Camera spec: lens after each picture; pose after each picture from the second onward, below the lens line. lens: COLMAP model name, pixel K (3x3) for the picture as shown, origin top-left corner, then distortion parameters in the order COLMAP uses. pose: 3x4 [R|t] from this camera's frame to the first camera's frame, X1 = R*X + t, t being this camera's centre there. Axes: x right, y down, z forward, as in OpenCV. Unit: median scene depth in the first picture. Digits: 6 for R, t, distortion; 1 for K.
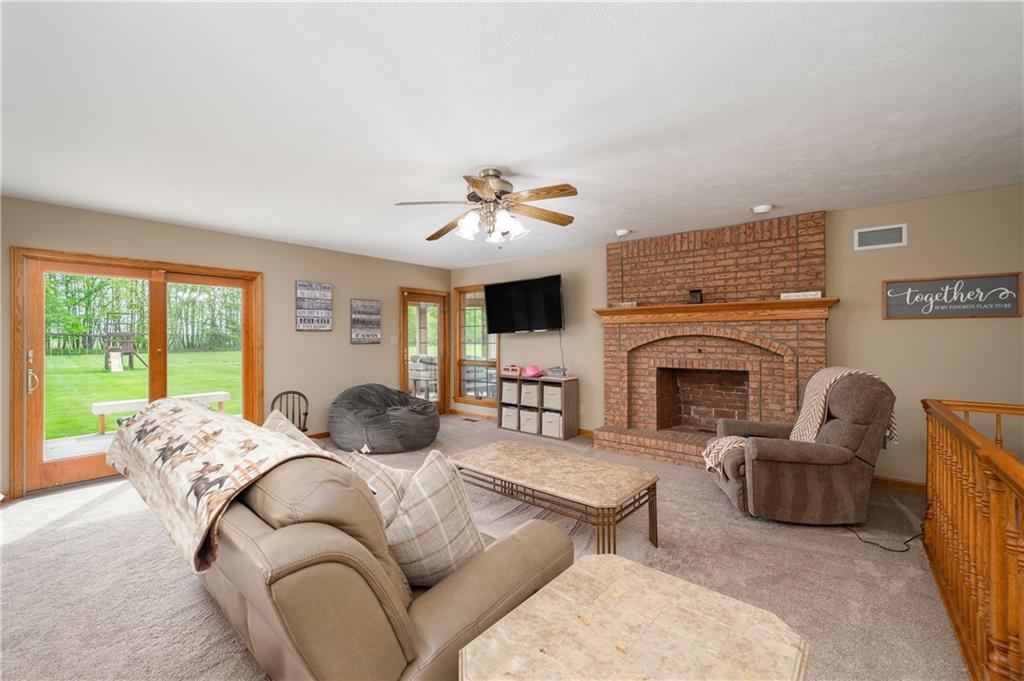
lens RADIAL K [[416.8, 0, 501.6], [0, 416.8, 334.3], [0, 0, 1]] dist [0.008897, 0.000034]
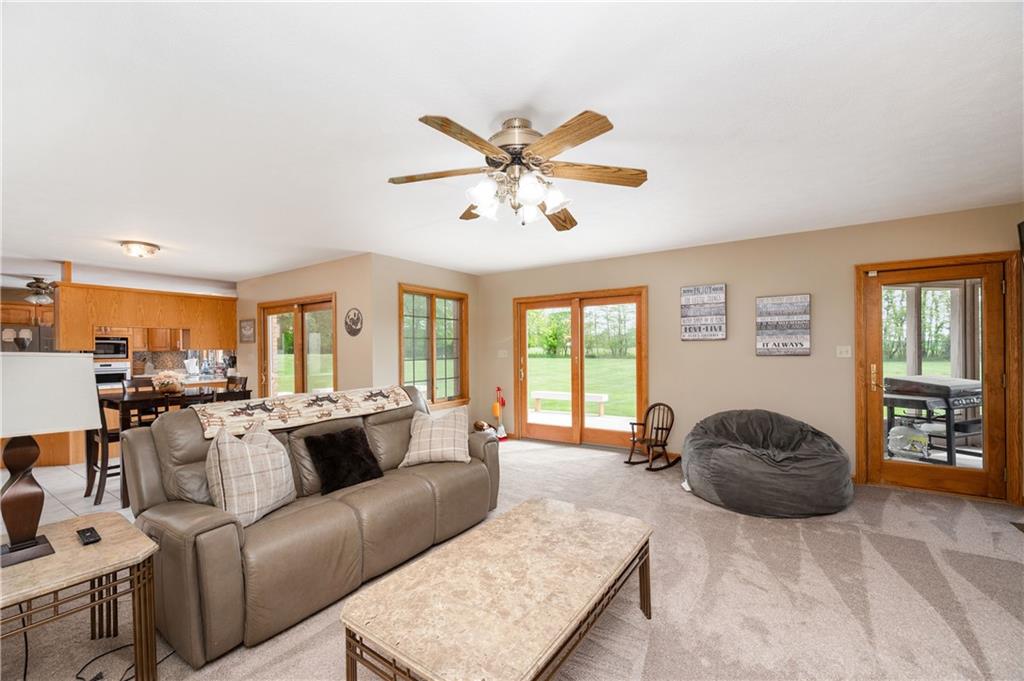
lens RADIAL K [[416.8, 0, 504.9], [0, 416.8, 349.1], [0, 0, 1]] dist [0.008897, 0.000034]
pose [[0.101107, 0.001303, -0.994875, 0.427039], [0.015507, 0.999876, 0.002885, 0.001709], [0.994755, -0.015719, 0.101074, 0.546341]]
